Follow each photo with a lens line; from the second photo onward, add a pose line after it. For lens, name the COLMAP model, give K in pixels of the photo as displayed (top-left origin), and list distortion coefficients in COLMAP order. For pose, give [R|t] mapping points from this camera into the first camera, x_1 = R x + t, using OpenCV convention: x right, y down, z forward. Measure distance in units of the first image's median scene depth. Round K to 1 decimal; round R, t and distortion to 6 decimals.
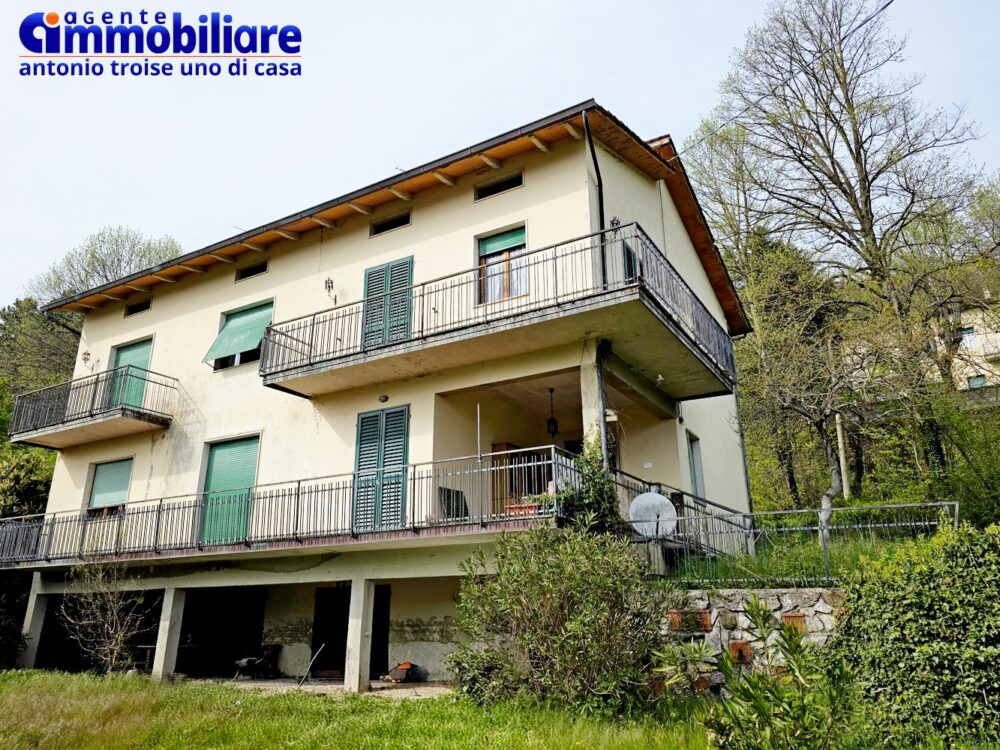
lens RADIAL K [[676.3, 0, 503.0], [0, 676.3, 379.4], [0, 0, 1]] dist [0.029060, -0.006698]
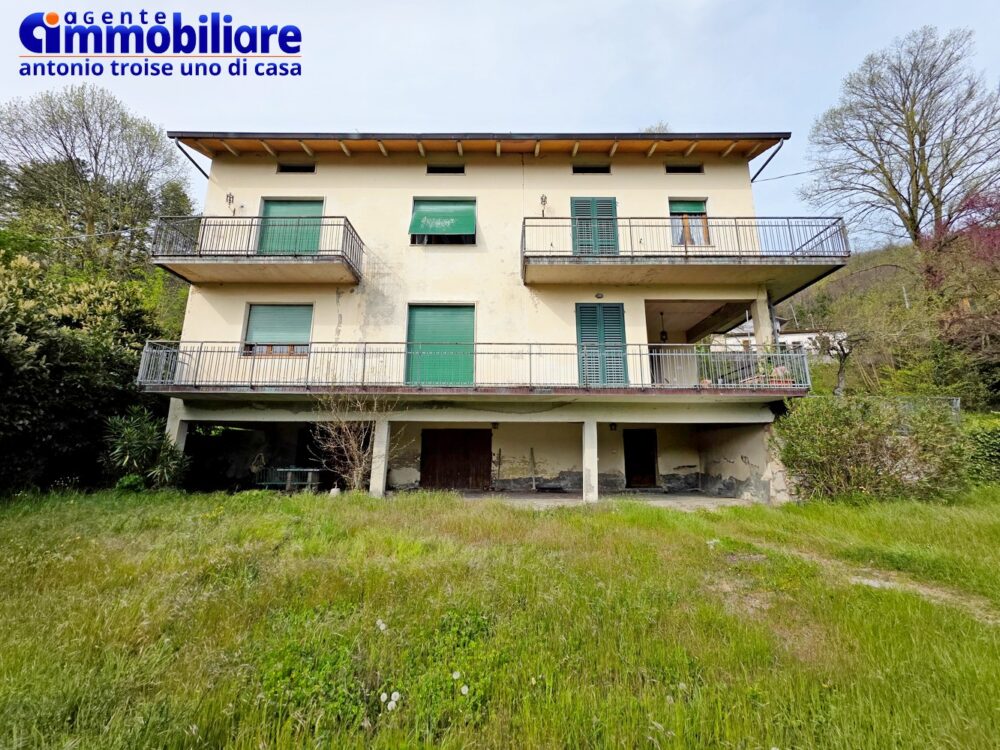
lens RADIAL K [[397.0, 0, 503.8], [0, 397.0, 367.7], [0, 0, 1]] dist [0.003488, 0.001149]
pose [[0.877894, 0.117575, 0.464196, -0.610665], [-0.169198, 0.983021, 0.071003, 0.128444], [-0.447966, -0.140874, 0.882882, 0.307815]]
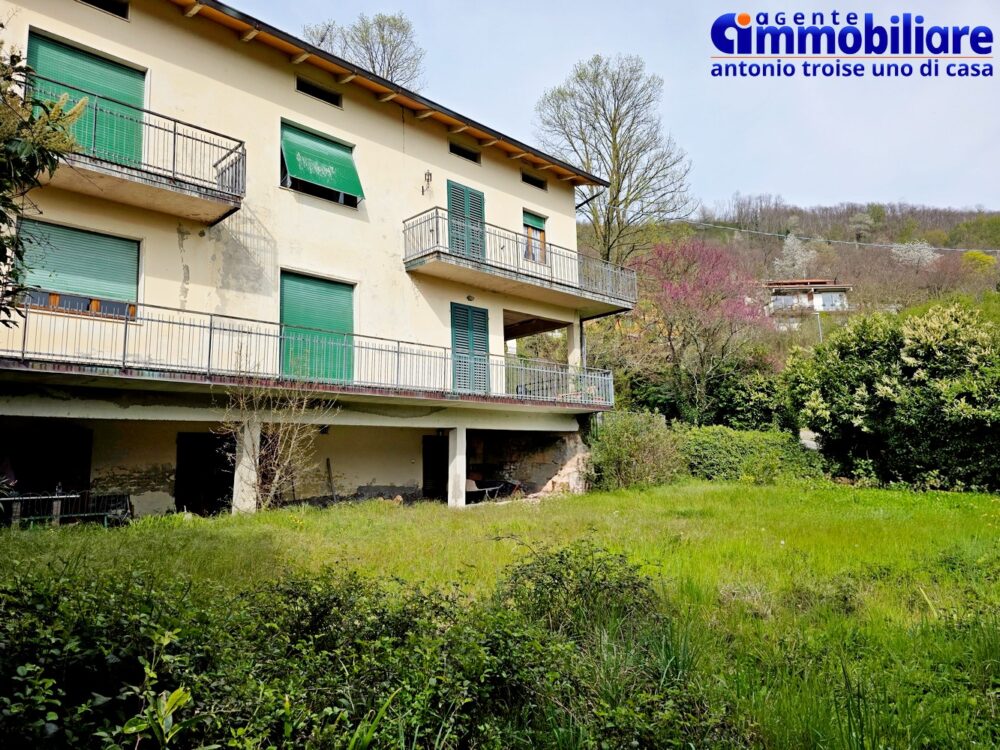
lens RADIAL K [[676.3, 0, 511.5], [0, 676.3, 379.3], [0, 0, 1]] dist [0.029060, -0.006698]
pose [[0.272031, 0.132059, 0.953184, -1.206715], [-0.285770, 0.956939, -0.051023, 0.195114], [-0.918877, -0.258512, 0.298056, 0.426976]]
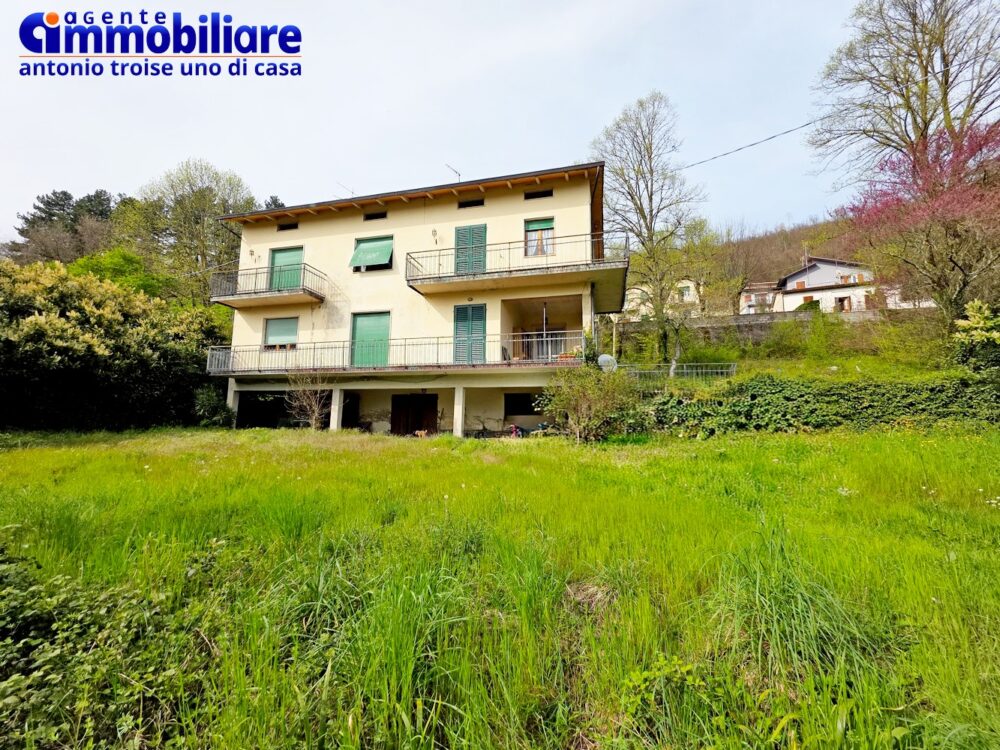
lens RADIAL K [[381.8, 0, 495.7], [0, 381.8, 370.7], [0, 0, 1]] dist [0.003329, 0.000075]
pose [[0.963066, 0.052726, 0.264051, -0.334843], [-0.103553, 0.977747, 0.182450, 0.018316], [-0.248555, -0.203055, 0.947095, -0.091971]]
